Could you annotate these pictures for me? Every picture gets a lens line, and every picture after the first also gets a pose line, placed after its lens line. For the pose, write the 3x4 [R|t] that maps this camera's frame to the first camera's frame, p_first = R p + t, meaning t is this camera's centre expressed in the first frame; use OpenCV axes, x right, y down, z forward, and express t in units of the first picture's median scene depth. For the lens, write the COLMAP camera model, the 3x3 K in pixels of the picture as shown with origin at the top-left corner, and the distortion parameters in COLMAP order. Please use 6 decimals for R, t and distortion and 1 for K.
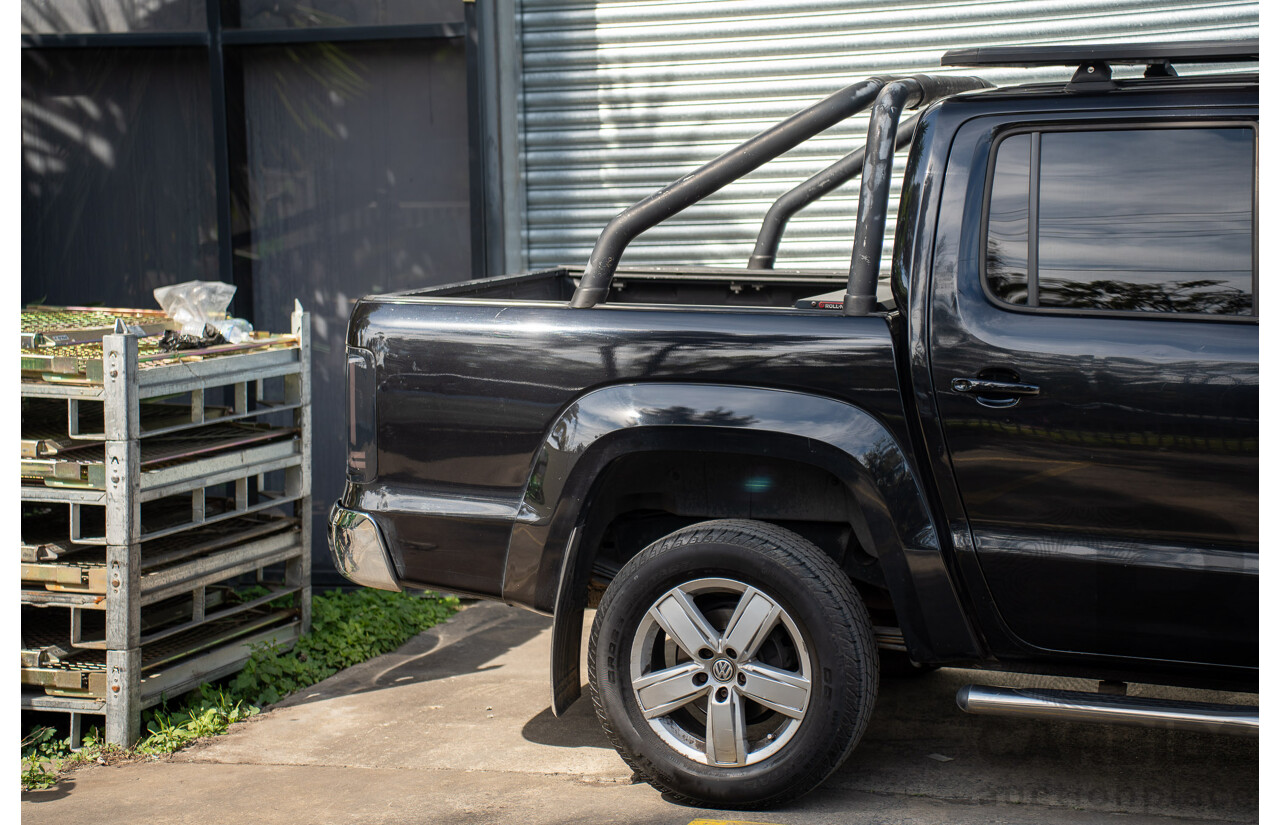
lens RADIAL K [[2385.3, 0, 664.3], [0, 2385.3, 424.4], [0, 0, 1]] dist [0.453910, 0.000000]
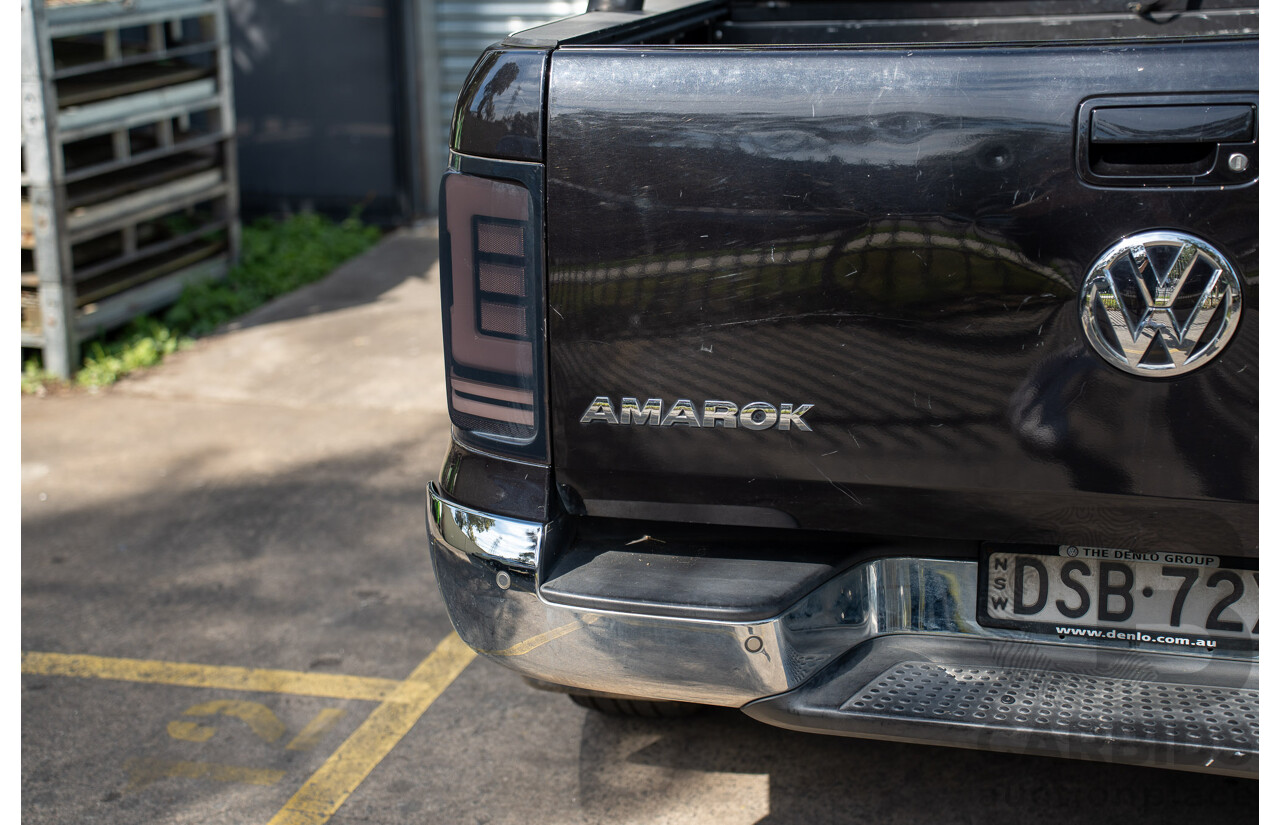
lens RADIAL K [[1879.3, 0, 633.2], [0, 1879.3, 410.4], [0, 0, 1]] dist [0.265838, 0.000000]
pose [[0.998738, -0.011303, 0.048935, -0.016869], [0.002284, 0.983559, 0.180574, -0.002724], [-0.050172, -0.180234, 0.982343, 0.172395]]
